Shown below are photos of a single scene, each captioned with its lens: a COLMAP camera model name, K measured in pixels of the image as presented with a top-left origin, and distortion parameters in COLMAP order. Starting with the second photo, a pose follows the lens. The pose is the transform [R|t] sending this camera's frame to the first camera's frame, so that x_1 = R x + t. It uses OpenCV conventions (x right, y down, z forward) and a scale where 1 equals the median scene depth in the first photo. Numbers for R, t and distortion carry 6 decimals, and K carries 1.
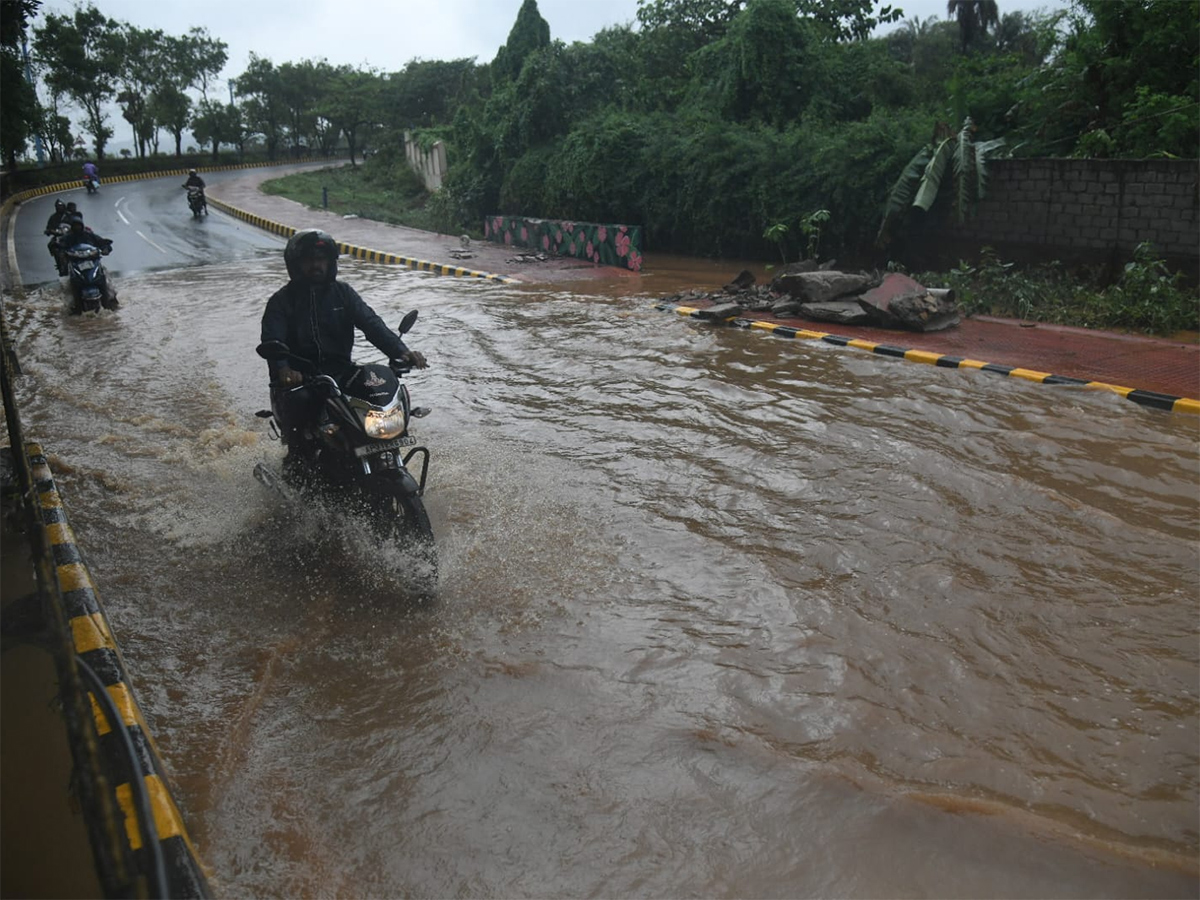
lens RADIAL K [[985.4, 0, 595.3], [0, 985.4, 468.8], [0, 0, 1]] dist [-0.059362, 0.012630]
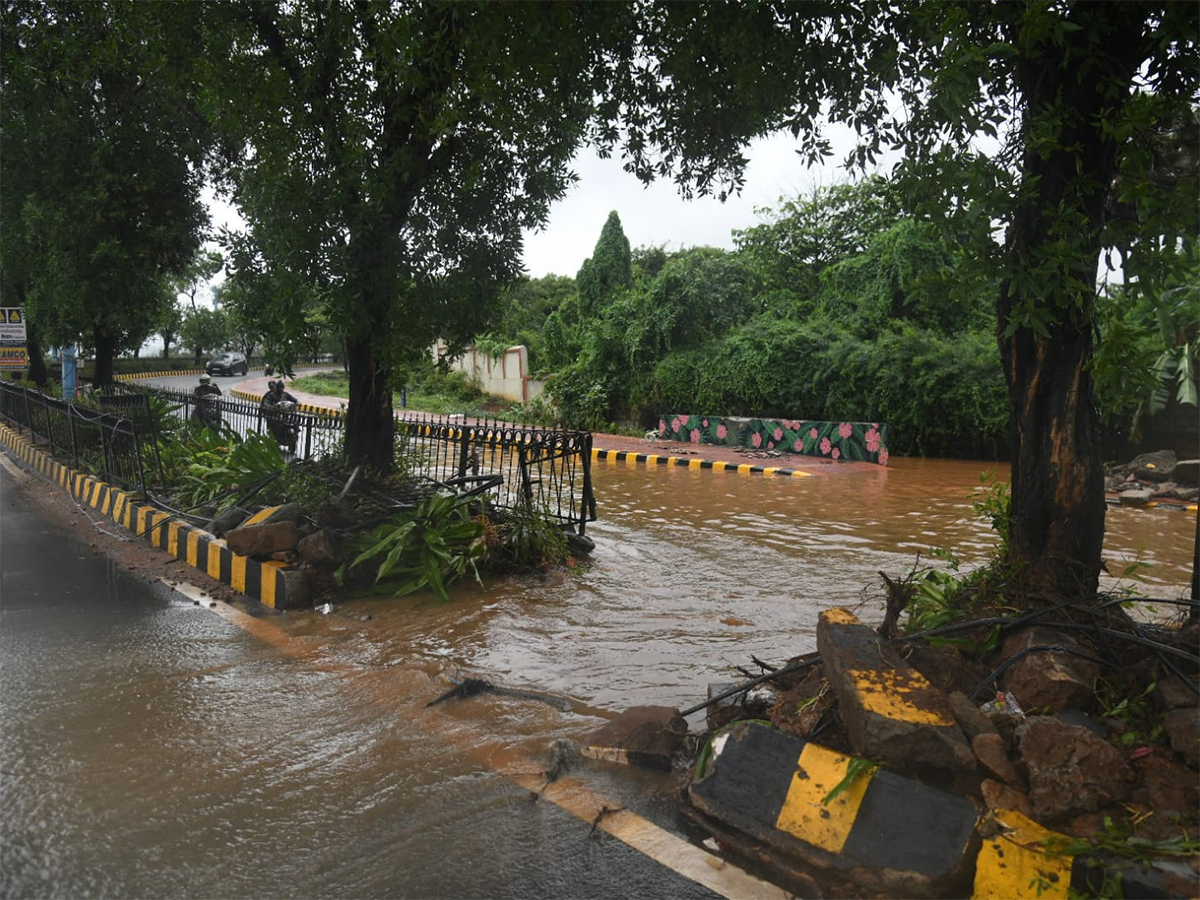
lens RADIAL K [[985.4, 0, 595.3], [0, 985.4, 468.8], [0, 0, 1]] dist [-0.059362, 0.012630]
pose [[0.993621, 0.005588, 0.112634, -0.302765], [0.018283, 0.977576, -0.209787, 0.005228], [-0.111281, 0.210508, 0.971238, 0.047014]]
